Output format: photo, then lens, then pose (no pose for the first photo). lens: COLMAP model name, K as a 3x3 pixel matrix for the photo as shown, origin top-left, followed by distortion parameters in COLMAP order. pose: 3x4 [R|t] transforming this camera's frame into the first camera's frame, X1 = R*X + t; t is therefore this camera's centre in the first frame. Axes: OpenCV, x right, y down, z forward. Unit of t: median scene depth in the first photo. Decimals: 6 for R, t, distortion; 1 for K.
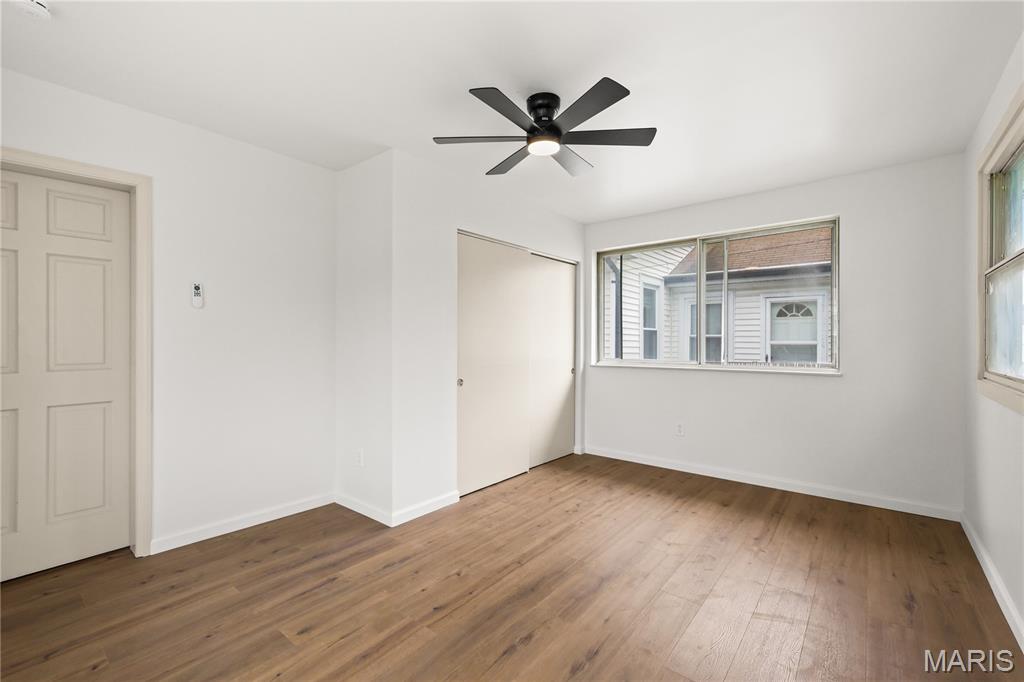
lens RADIAL K [[443.5, 0, 514.6], [0, 443.5, 342.4], [0, 0, 1]] dist [0.007427, -0.001047]
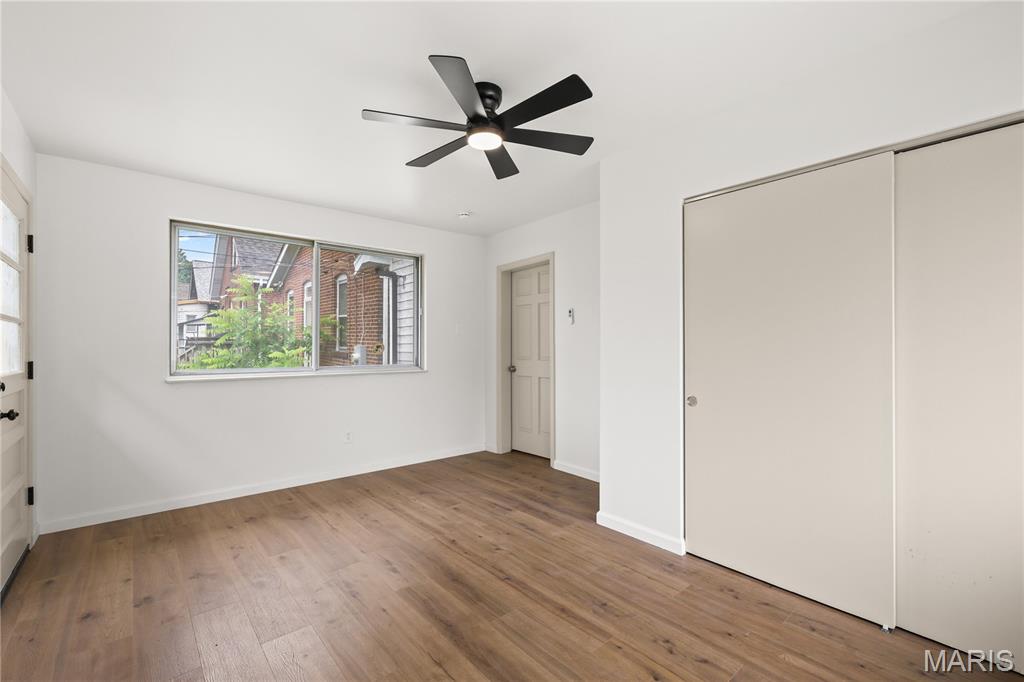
lens RADIAL K [[443.5, 0, 507.9], [0, 443.5, 340.2], [0, 0, 1]] dist [0.007427, -0.001047]
pose [[-0.185310, -0.008291, -0.982645, 0.746239], [-0.000769, 0.999965, -0.008292, -0.006972], [0.982680, -0.000781, -0.185309, 0.923562]]
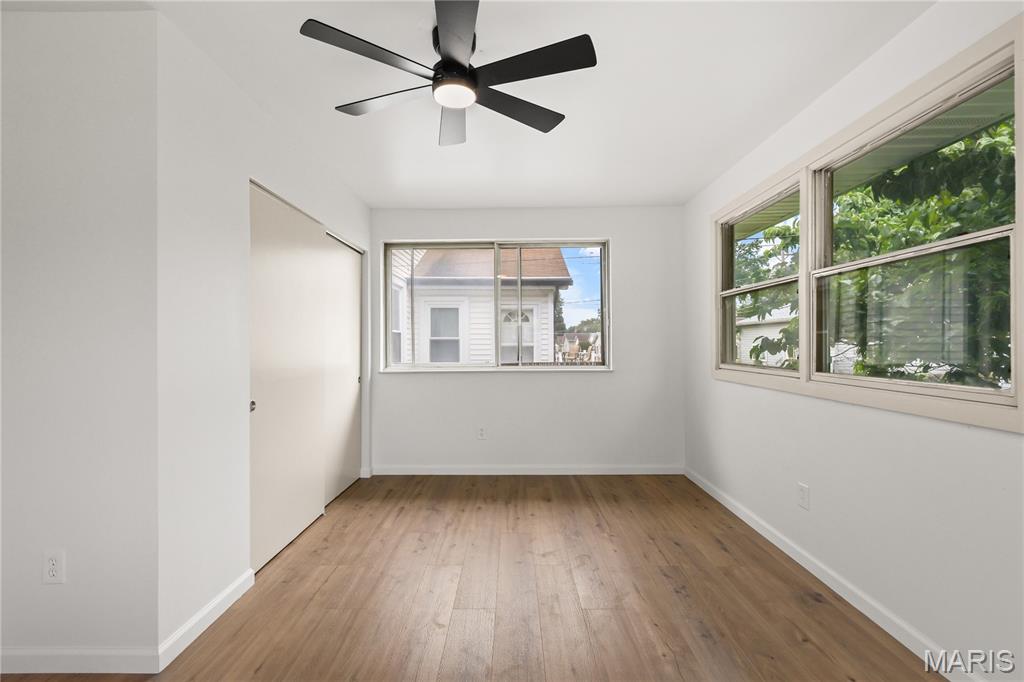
lens RADIAL K [[443.5, 0, 511.8], [0, 443.5, 344.1], [0, 0, 1]] dist [0.007427, -0.001047]
pose [[0.780070, -0.005113, 0.625671, -0.260698], [0.006321, 0.999980, 0.000291, -0.002537], [-0.625660, 0.003727, 0.780087, 0.250563]]
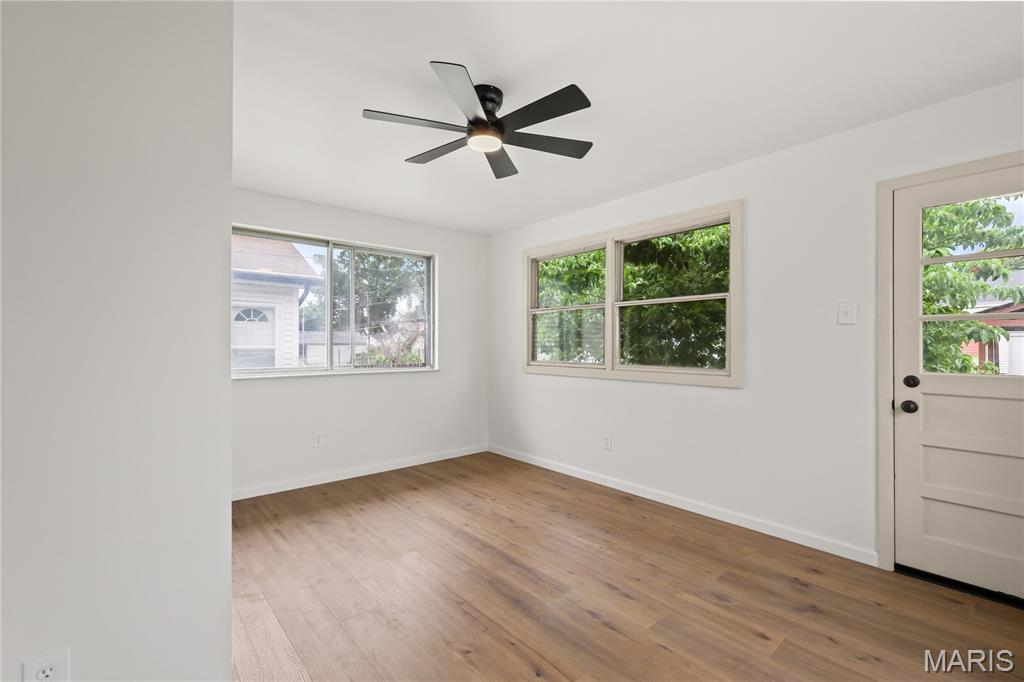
lens RADIAL K [[443.5, 0, 507.2], [0, 443.5, 344.5], [0, 0, 1]] dist [0.007427, -0.001047]
pose [[0.181184, 0.000991, 0.983449, -0.647607], [0.002522, 0.999996, -0.001472, -0.005505], [-0.983446, 0.002747, 0.181180, 0.589191]]
